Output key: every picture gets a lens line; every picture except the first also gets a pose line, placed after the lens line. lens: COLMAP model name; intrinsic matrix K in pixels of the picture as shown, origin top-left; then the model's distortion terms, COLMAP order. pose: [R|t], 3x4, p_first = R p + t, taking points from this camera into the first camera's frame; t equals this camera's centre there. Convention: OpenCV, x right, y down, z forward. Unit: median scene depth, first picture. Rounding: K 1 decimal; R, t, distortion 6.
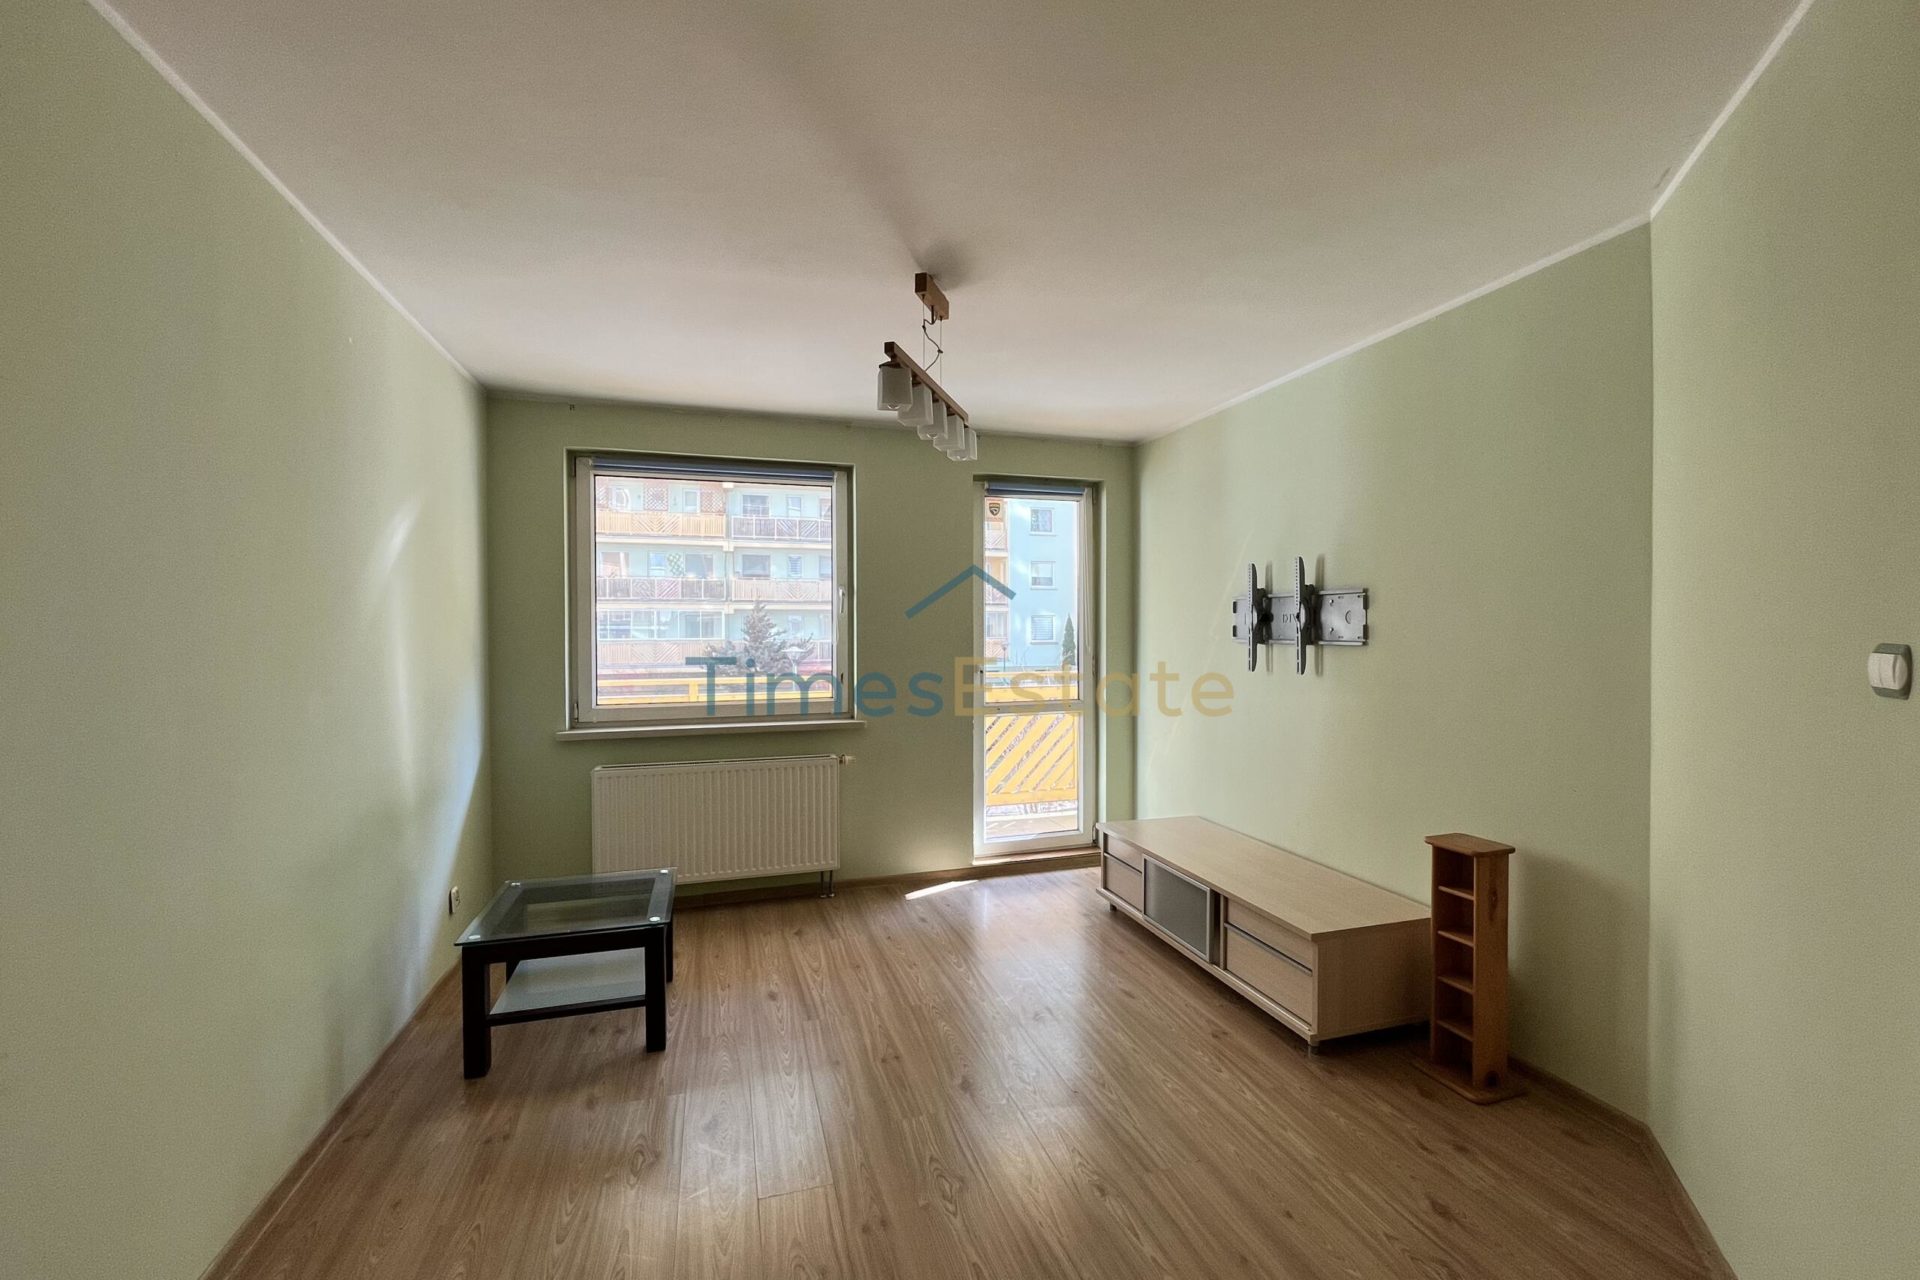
lens RADIAL K [[769.0, 0, 960.0], [0, 769.0, 640.0], [0, 0, 1]] dist [0.000516, -0.000013]
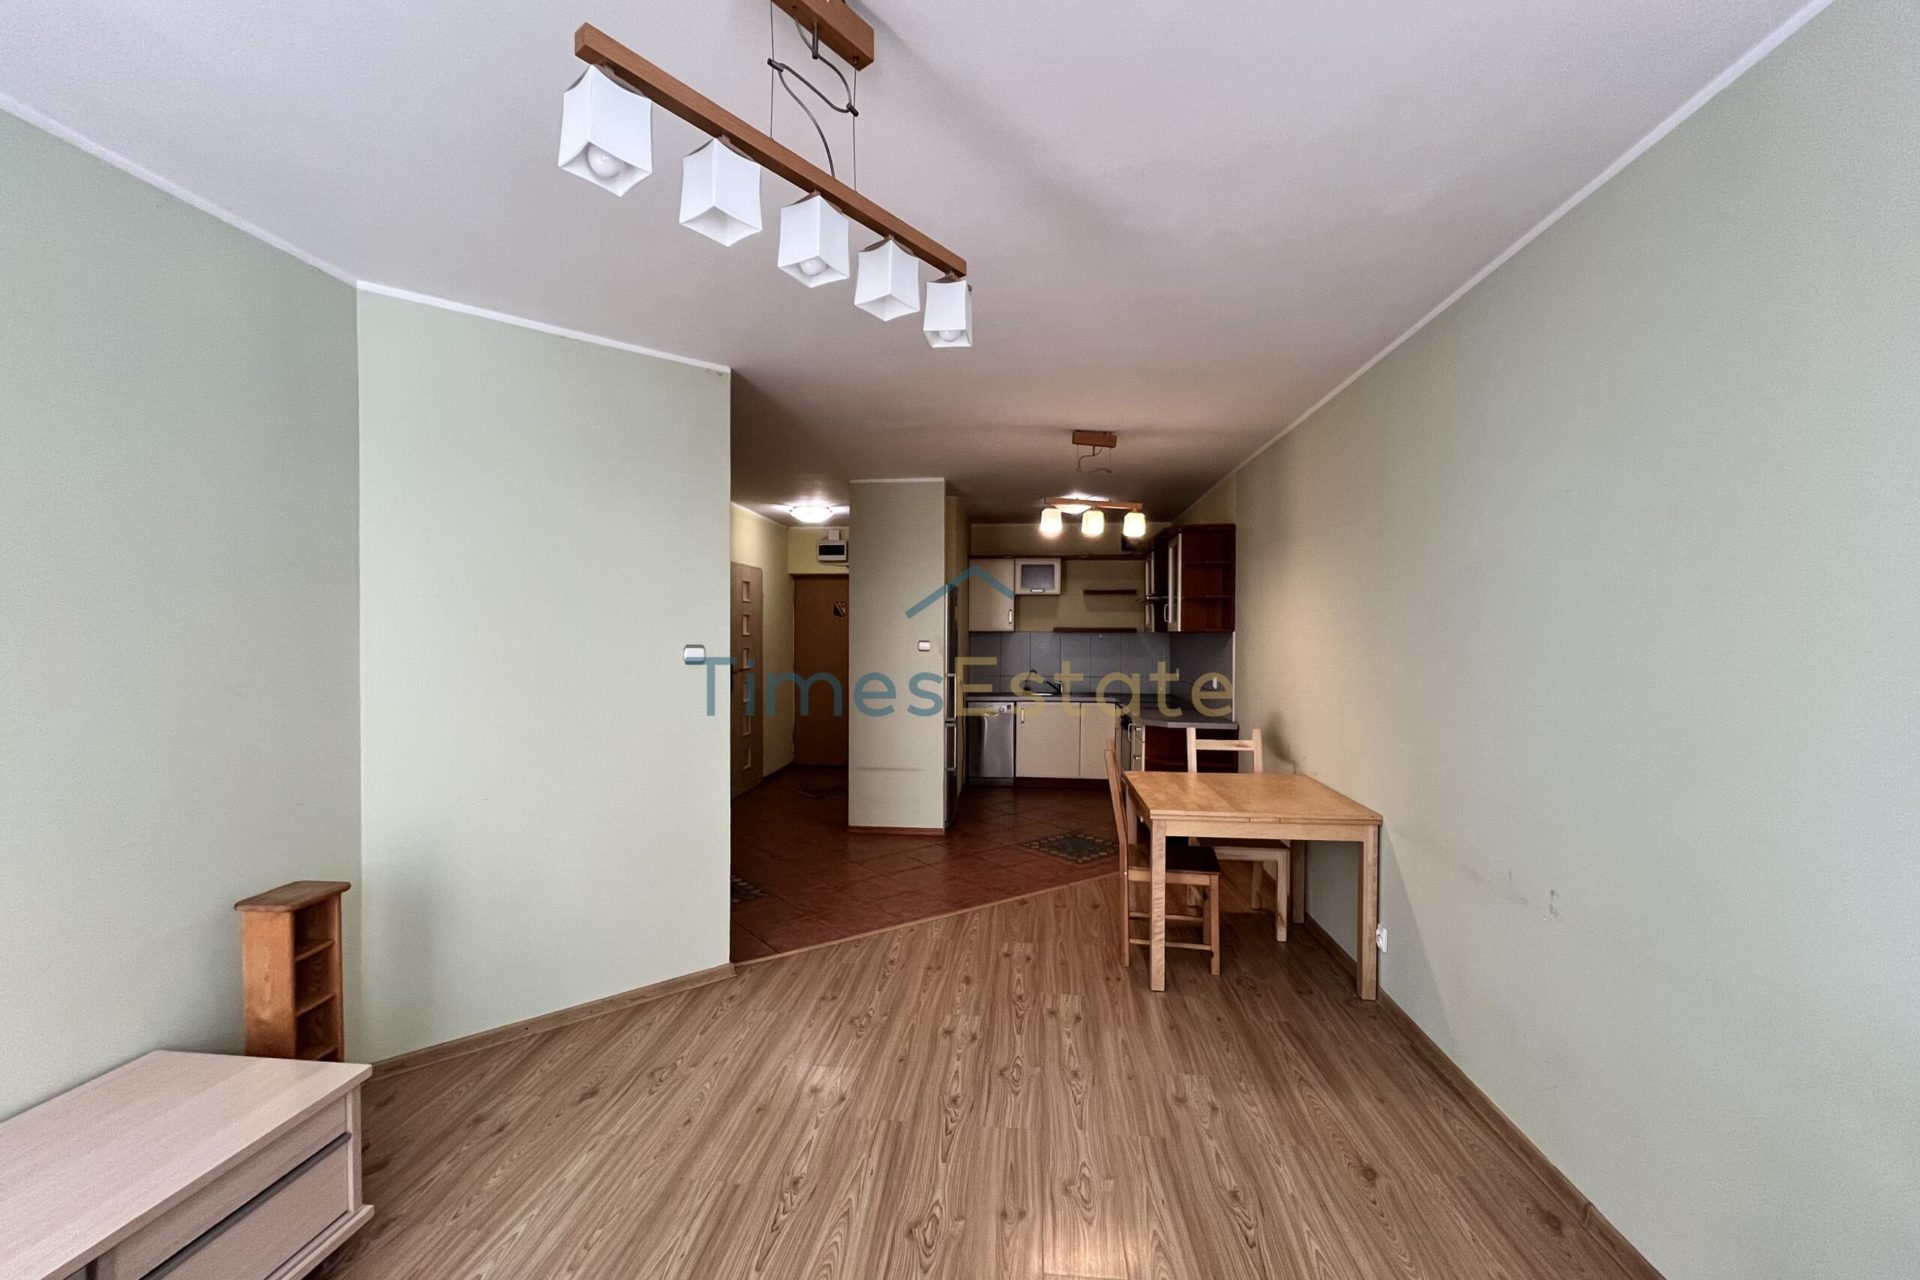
lens RADIAL K [[778.3, 0, 960.0], [0, 778.3, 640.0], [0, 0, 1]] dist [-0.000849, -0.000209]
pose [[-0.921892, -0.004787, 0.387417, -0.221401], [0.001898, 0.999856, 0.016869, -0.017251], [-0.387442, 0.016286, -0.921750, 0.979670]]
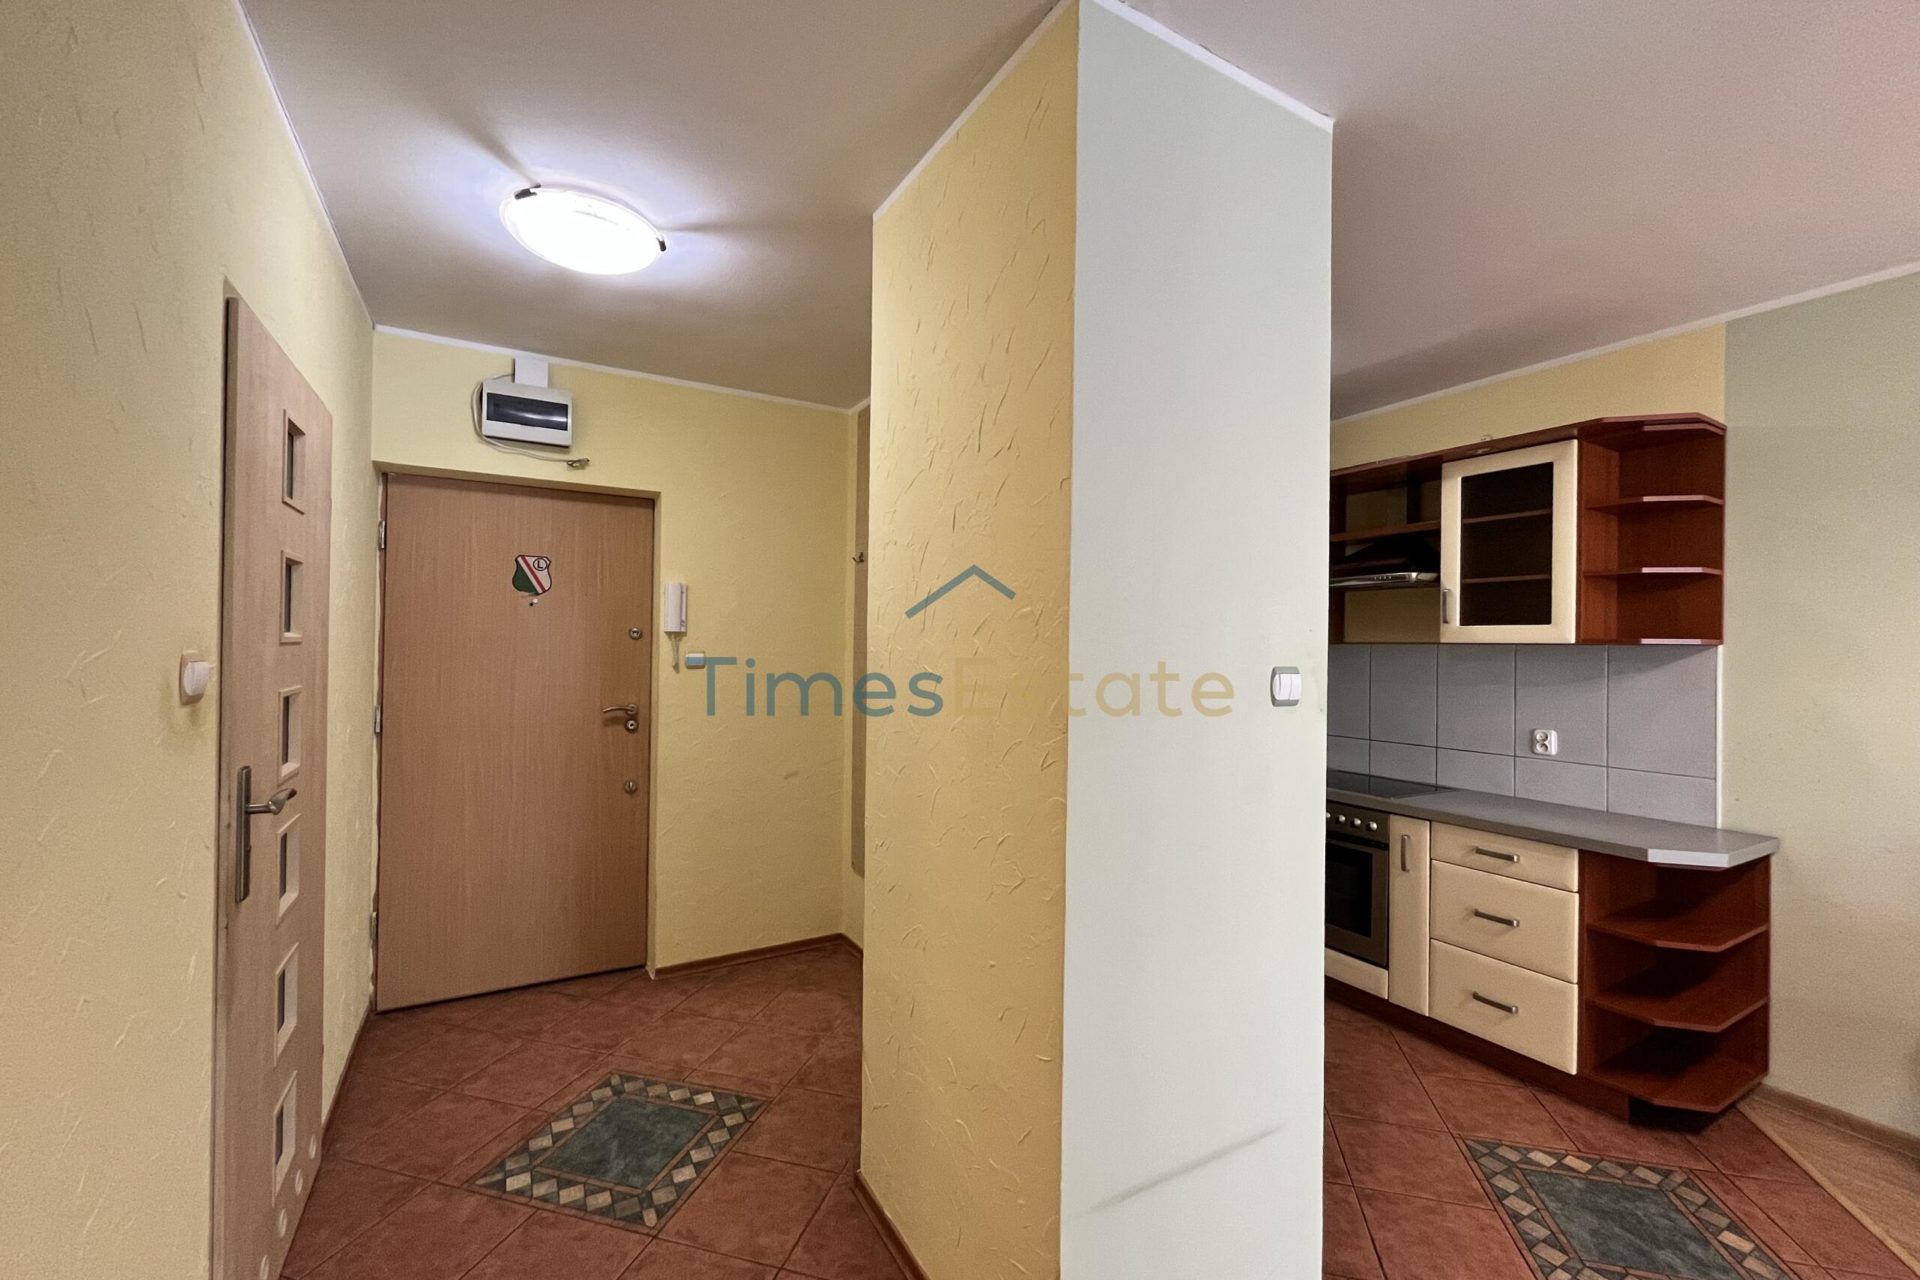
lens RADIAL K [[778.3, 0, 960.0], [0, 778.3, 640.0], [0, 0, 1]] dist [-0.000849, -0.000209]
pose [[-0.974977, -0.012597, -0.221949, 0.680163], [-0.012793, 0.999918, -0.000559, -0.002396], [0.221937, 0.002294, -0.975058, 0.006278]]
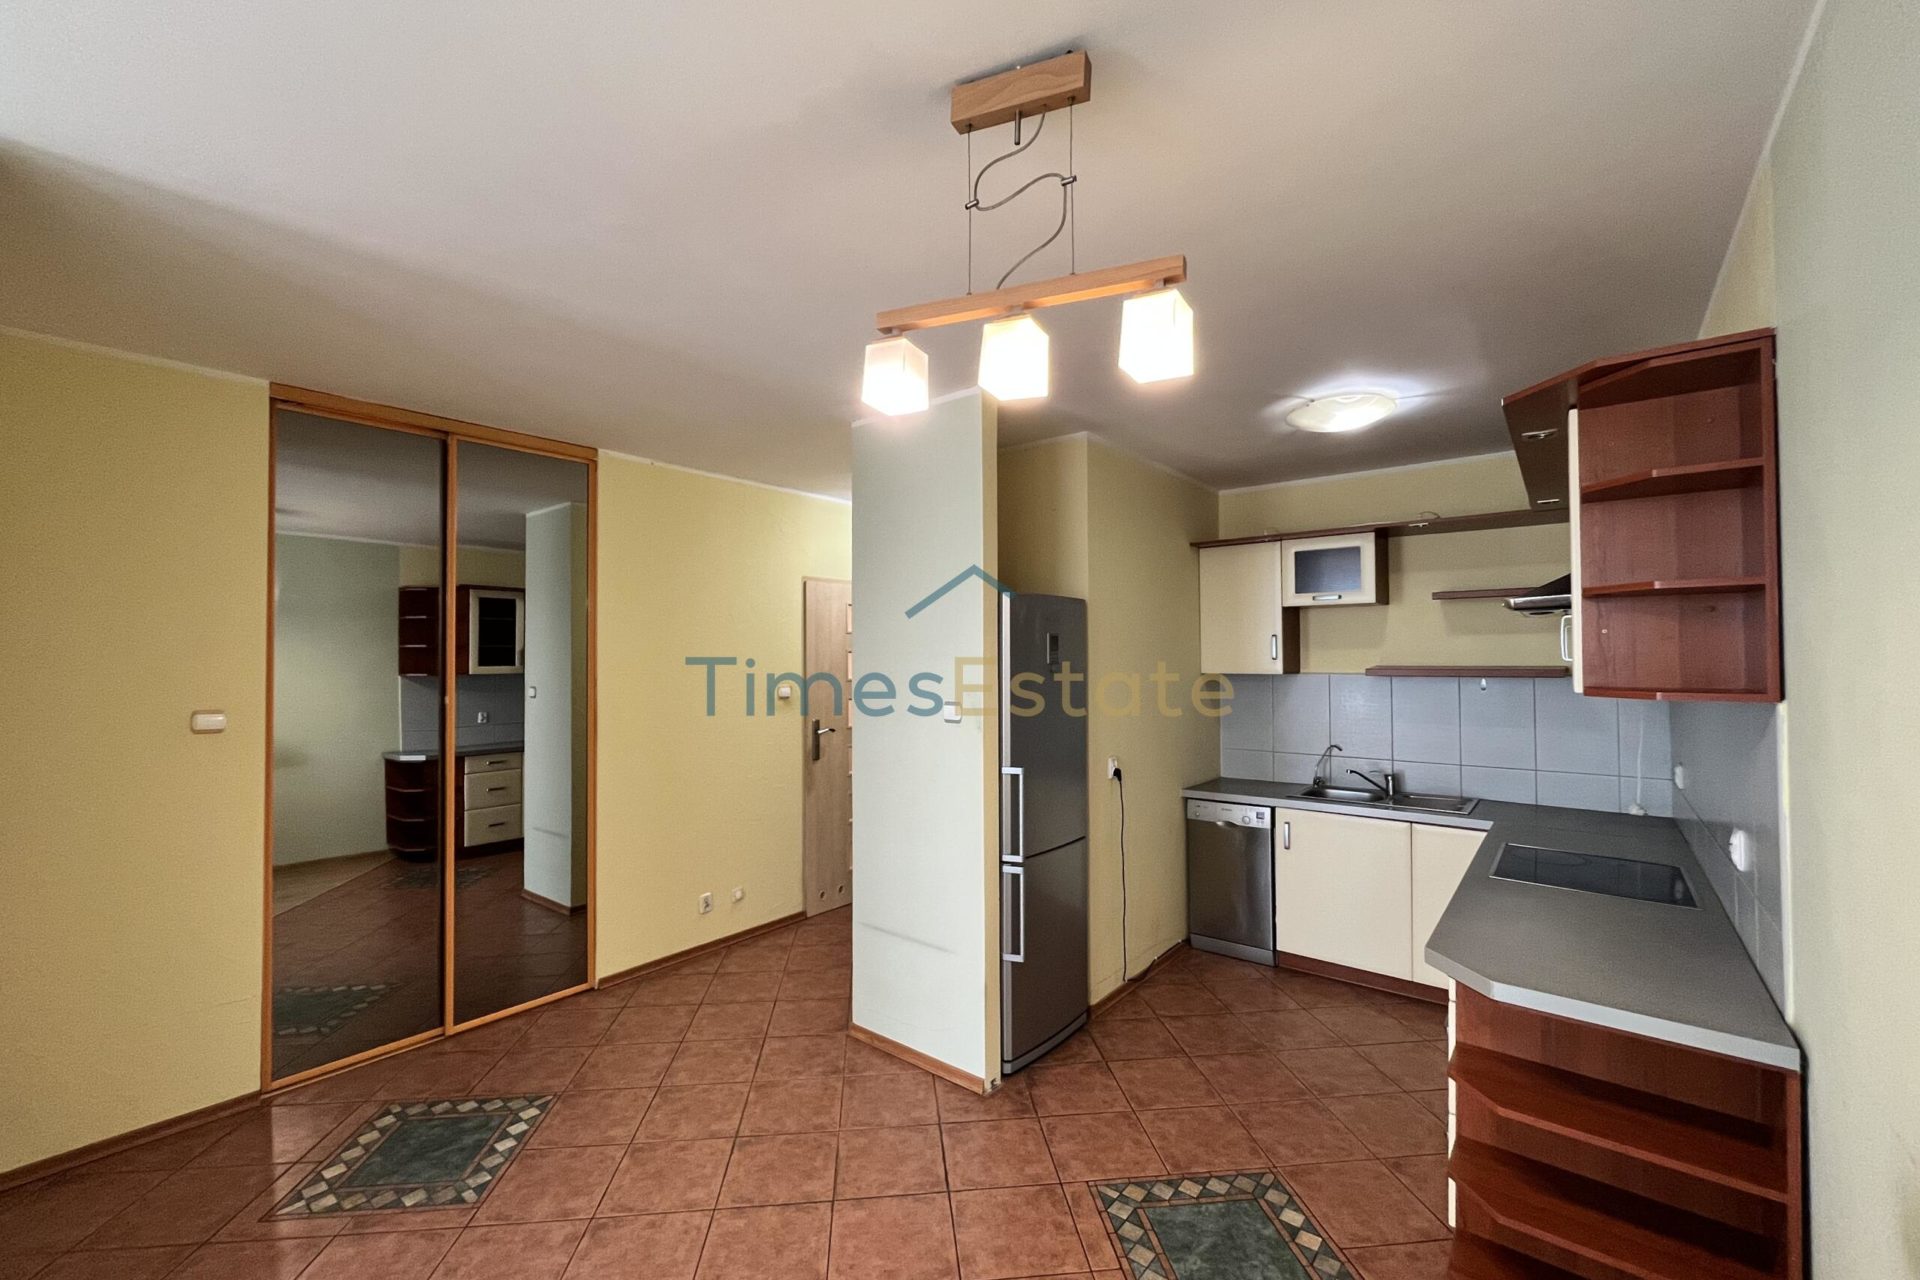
lens RADIAL K [[769.0, 0, 960.0], [0, 769.0, 640.0], [0, 0, 1]] dist [0.000516, -0.000013]
pose [[-0.552432, 0.026215, 0.833146, -0.229370], [0.012466, 0.999653, -0.023189, -0.035371], [-0.833465, -0.002425, -0.552567, 0.054328]]
